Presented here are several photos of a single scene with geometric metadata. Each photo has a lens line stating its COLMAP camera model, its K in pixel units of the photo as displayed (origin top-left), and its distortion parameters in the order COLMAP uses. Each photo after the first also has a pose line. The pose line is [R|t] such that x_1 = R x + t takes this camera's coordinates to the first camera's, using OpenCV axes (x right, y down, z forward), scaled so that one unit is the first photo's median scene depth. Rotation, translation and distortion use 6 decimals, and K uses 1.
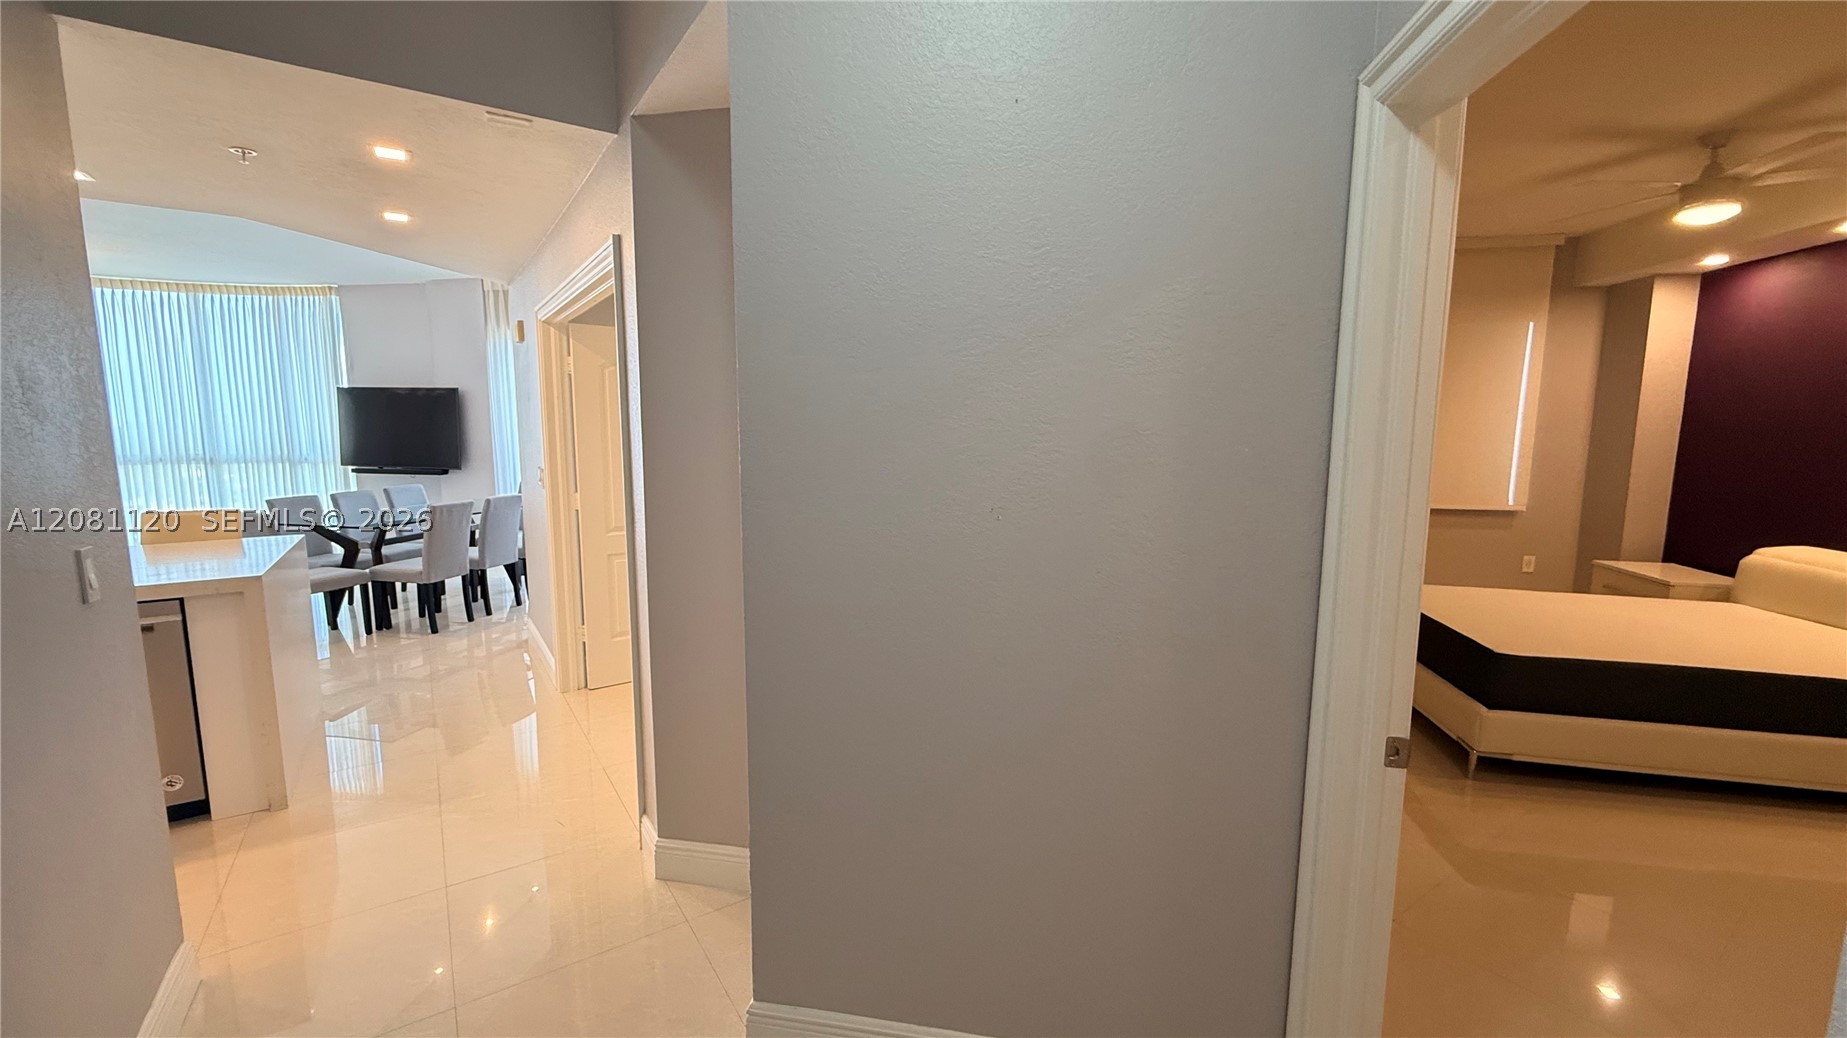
lens RADIAL K [[736.0, 0, 916.4], [0, 736.0, 517.6], [0, 0, 1]] dist [-0.001478, 0.000020]
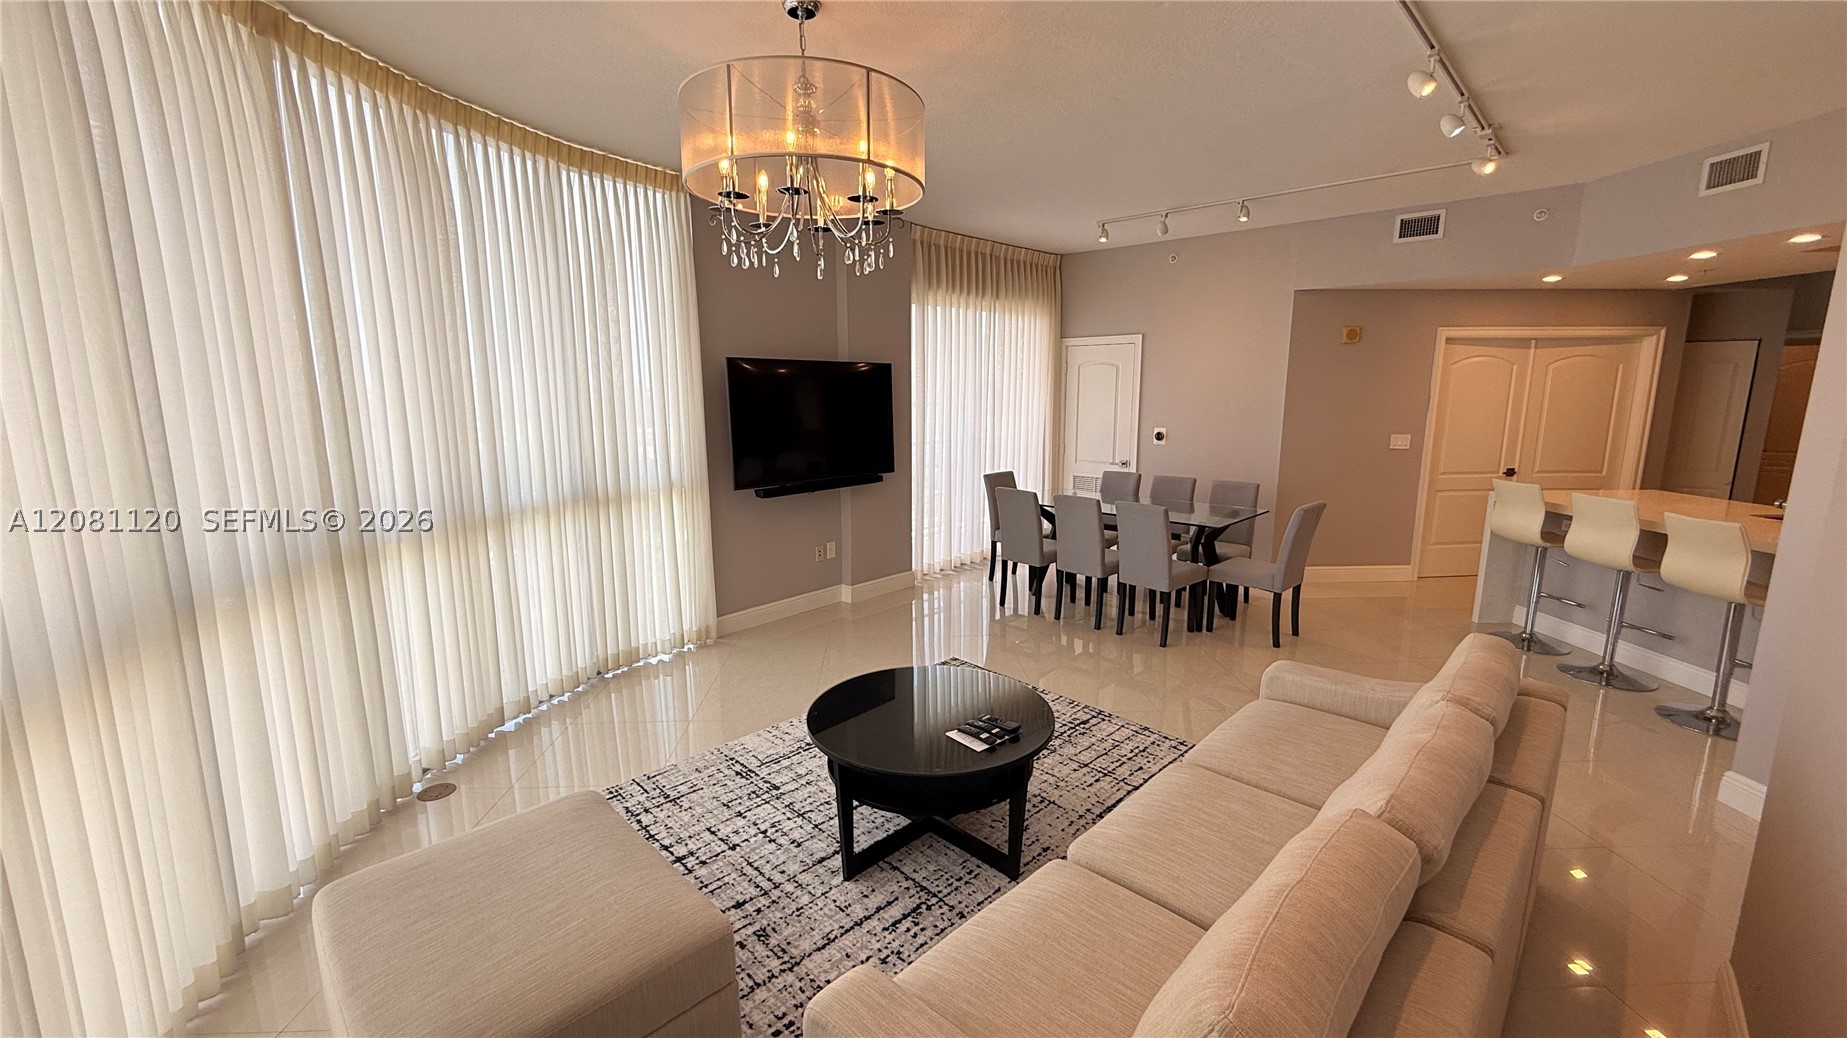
lens RADIAL K [[736.0, 0, 916.4], [0, 736.0, 517.6], [0, 0, 1]] dist [-0.001478, 0.000020]
pose [[0.531076, -0.162846, 0.831528, -1.372067], [0.120389, 0.985904, 0.116190, -0.114782], [-0.838728, 0.038401, 0.543195, 0.626376]]
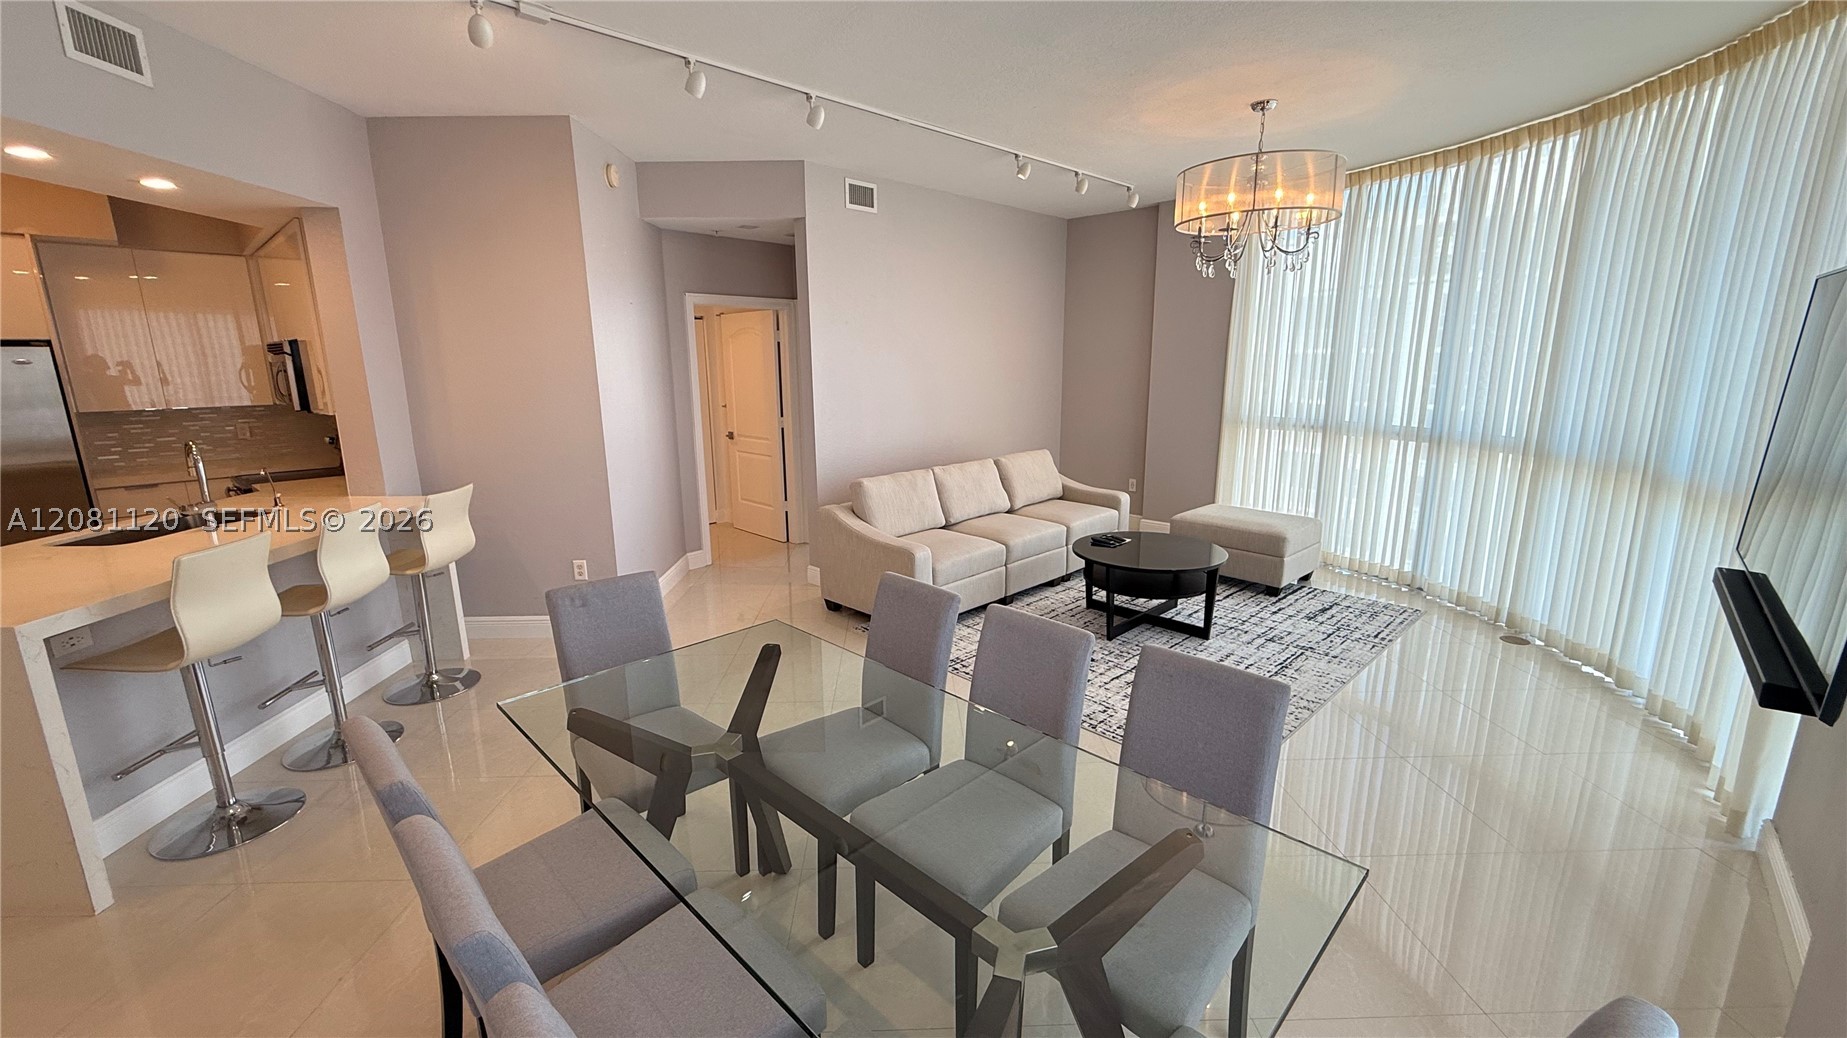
lens RADIAL K [[736.0, 0, 916.4], [0, 736.0, 517.6], [0, 0, 1]] dist [-0.001478, 0.000020]
pose [[-0.541938, 0.173858, -0.822239, -0.414153], [-0.104733, 0.956770, 0.271333, -0.146433], [0.833867, 0.233161, -0.500301, 0.987138]]
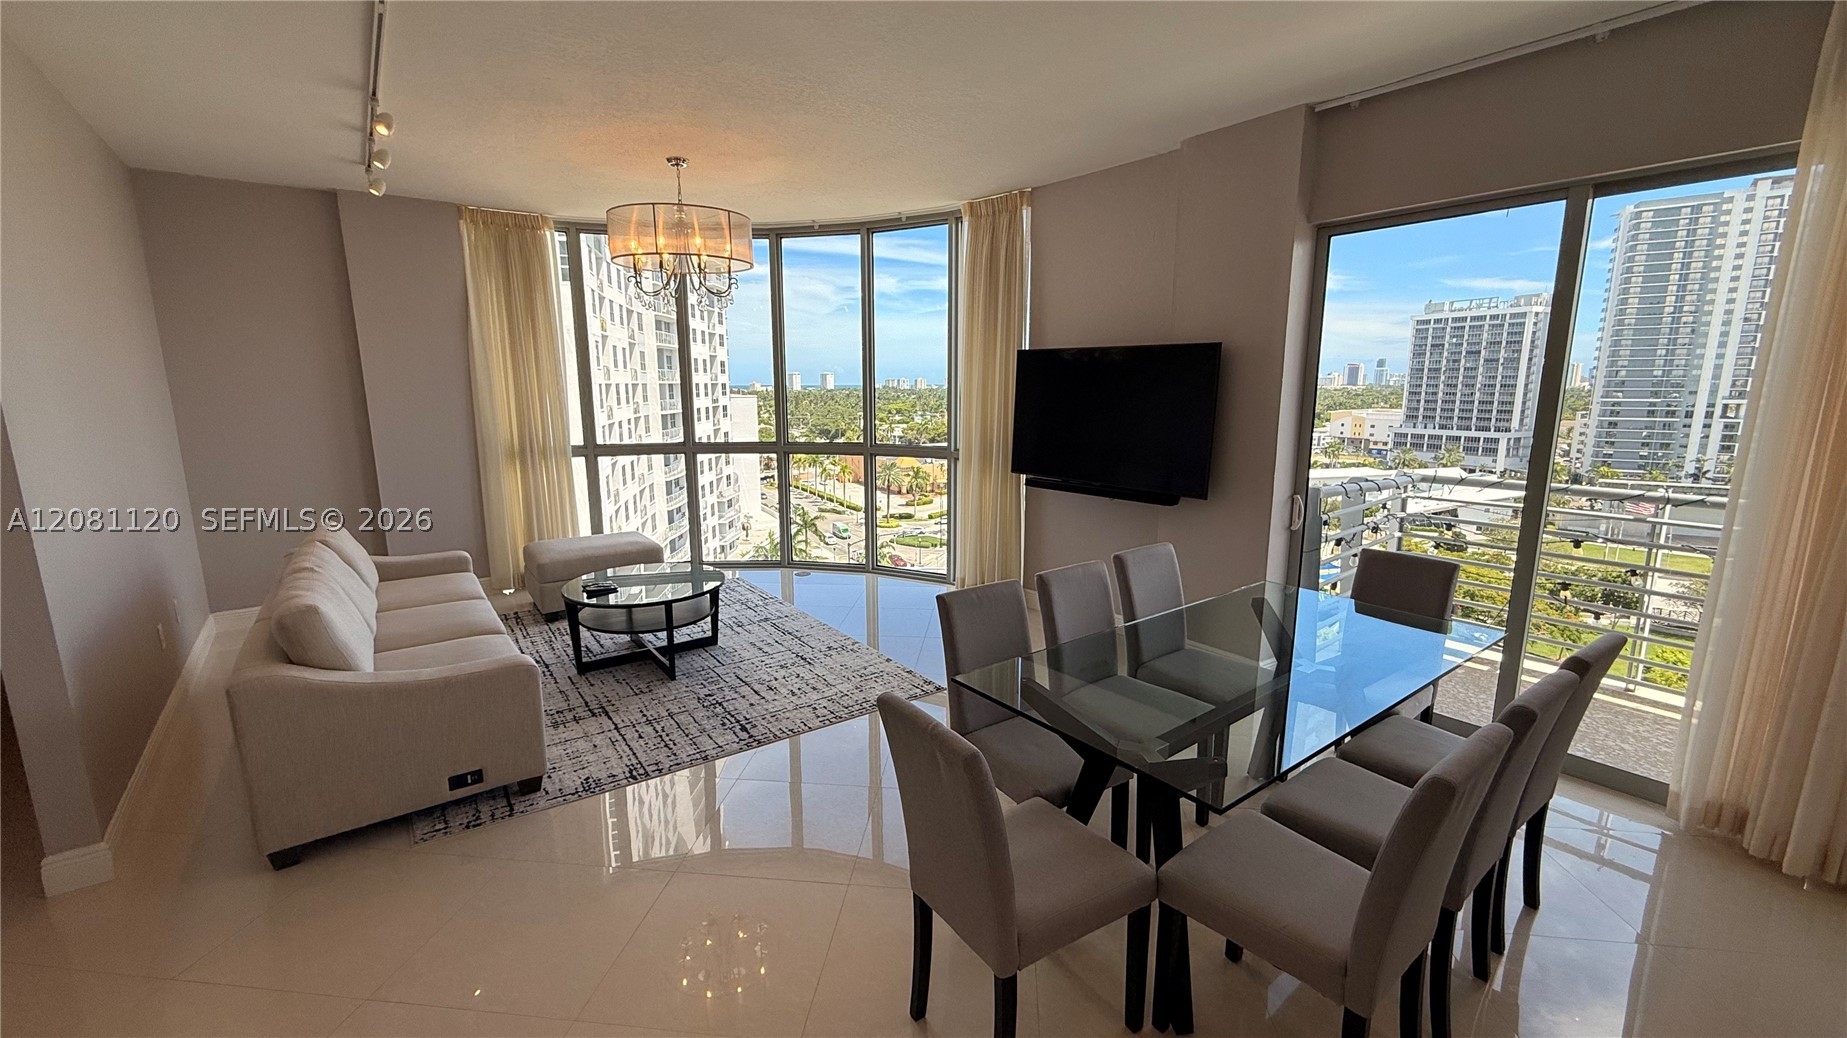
lens RADIAL K [[736.0, 0, 916.4], [0, 736.0, 517.6], [0, 0, 1]] dist [-0.001478, 0.000020]
pose [[0.756719, 0.105903, -0.645105, -0.479067], [-0.073869, 0.994323, 0.076582, -0.085277], [0.649553, -0.010297, 0.760246, 0.510306]]
